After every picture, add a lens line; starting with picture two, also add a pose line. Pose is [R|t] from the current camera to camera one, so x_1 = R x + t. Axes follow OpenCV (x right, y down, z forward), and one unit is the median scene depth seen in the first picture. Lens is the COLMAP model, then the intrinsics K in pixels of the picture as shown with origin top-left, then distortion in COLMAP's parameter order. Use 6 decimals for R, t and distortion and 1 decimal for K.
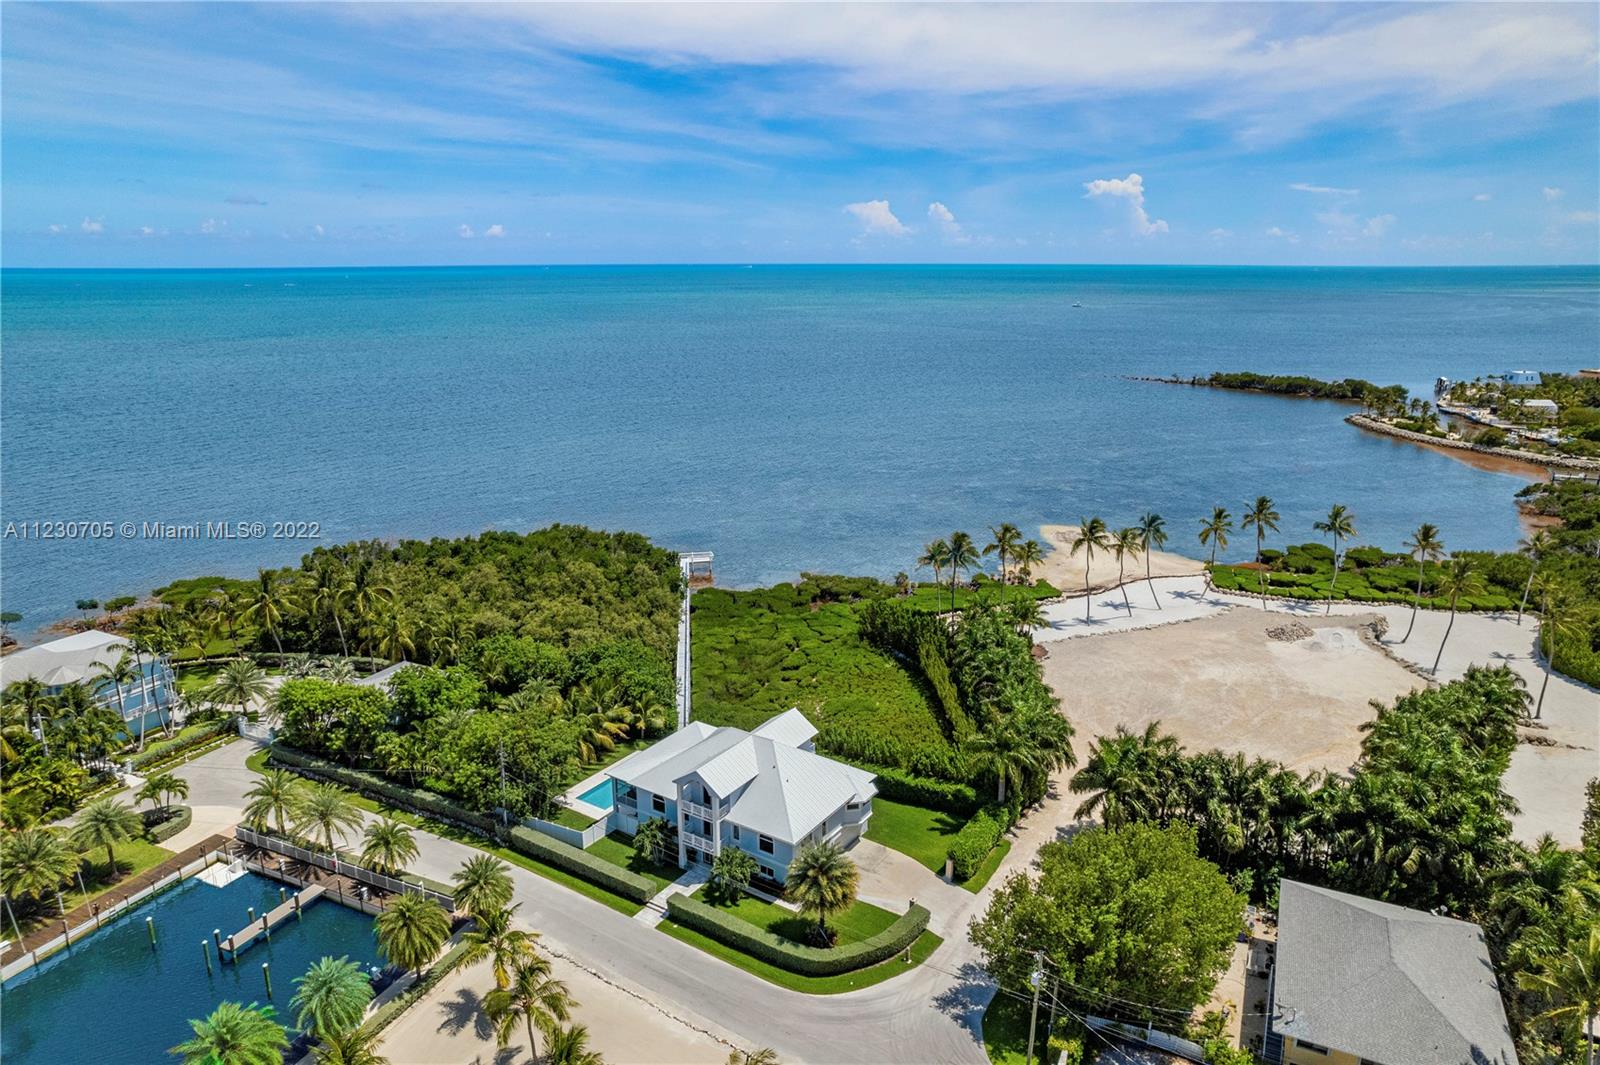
lens RADIAL K [[997.9, 0, 833.5], [0, 997.9, 625.1], [0, 0, 1]] dist [-0.044987, 0.023960]
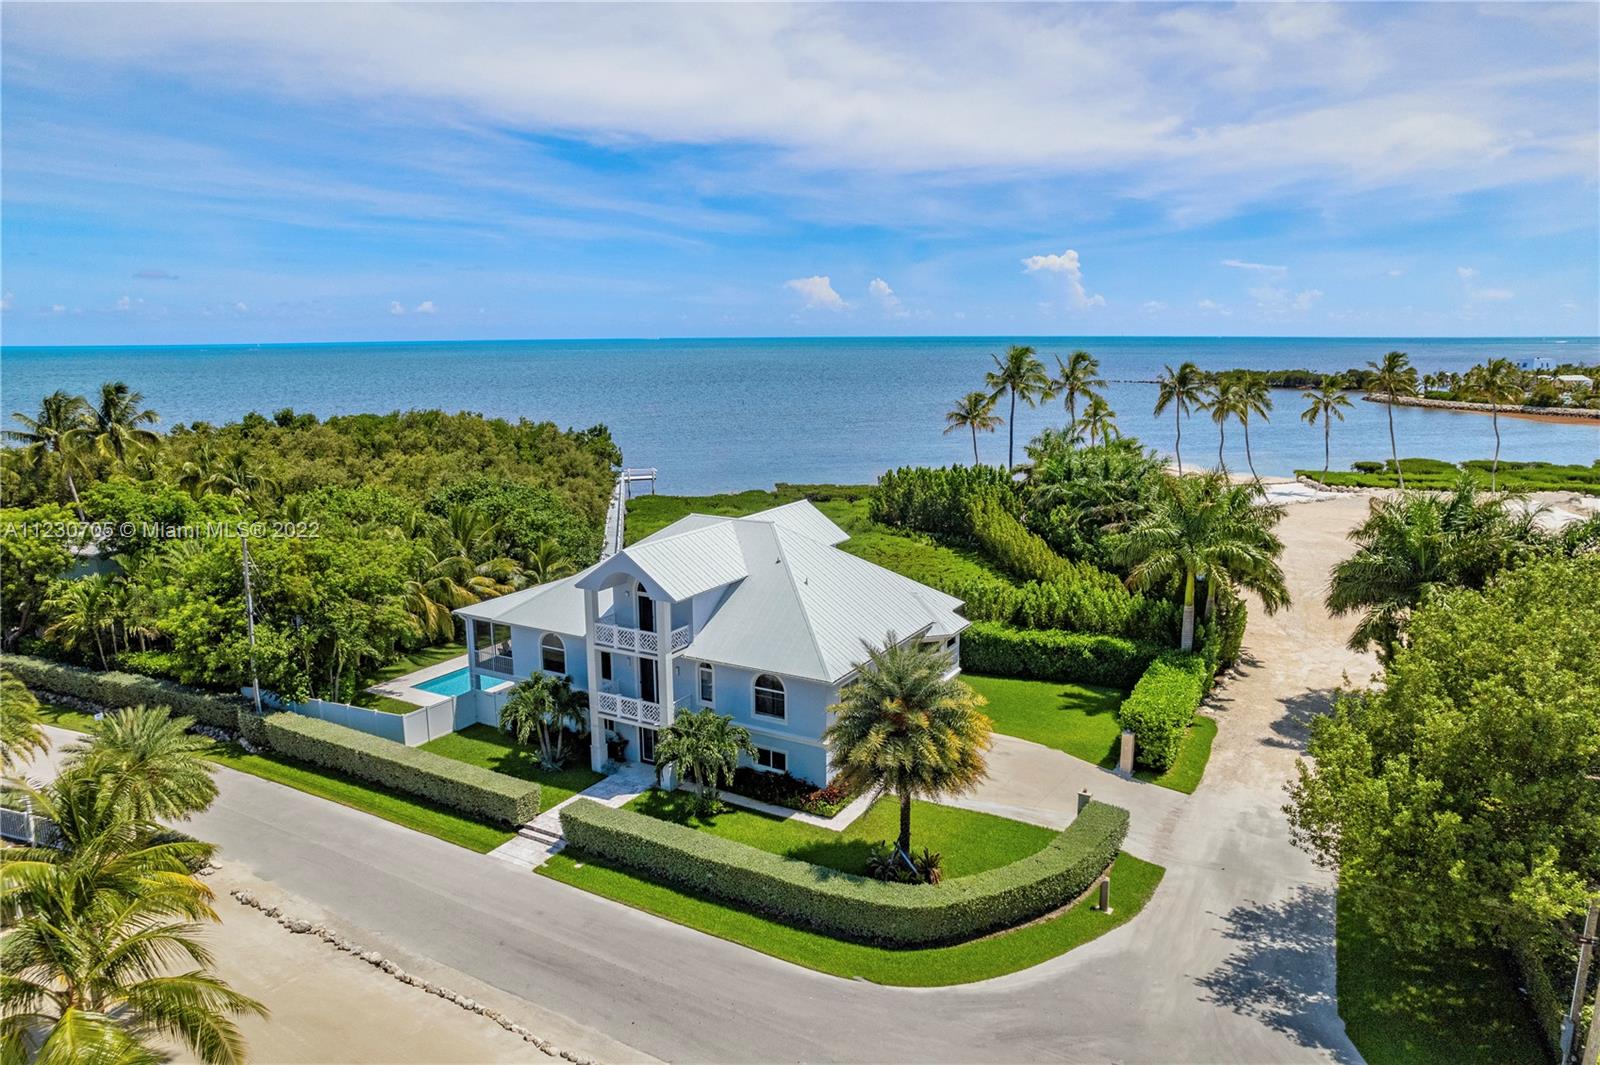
lens RADIAL K [[1007.3, 0, 847.8], [0, 1007.3, 624.4], [0, 0, 1]] dist [-0.044191, 0.028140]
pose [[0.997419, -0.008083, 0.071347, -0.058390], [0.013791, 0.996710, -0.079872, 0.202551], [-0.070467, 0.080650, 0.994248, 0.456863]]
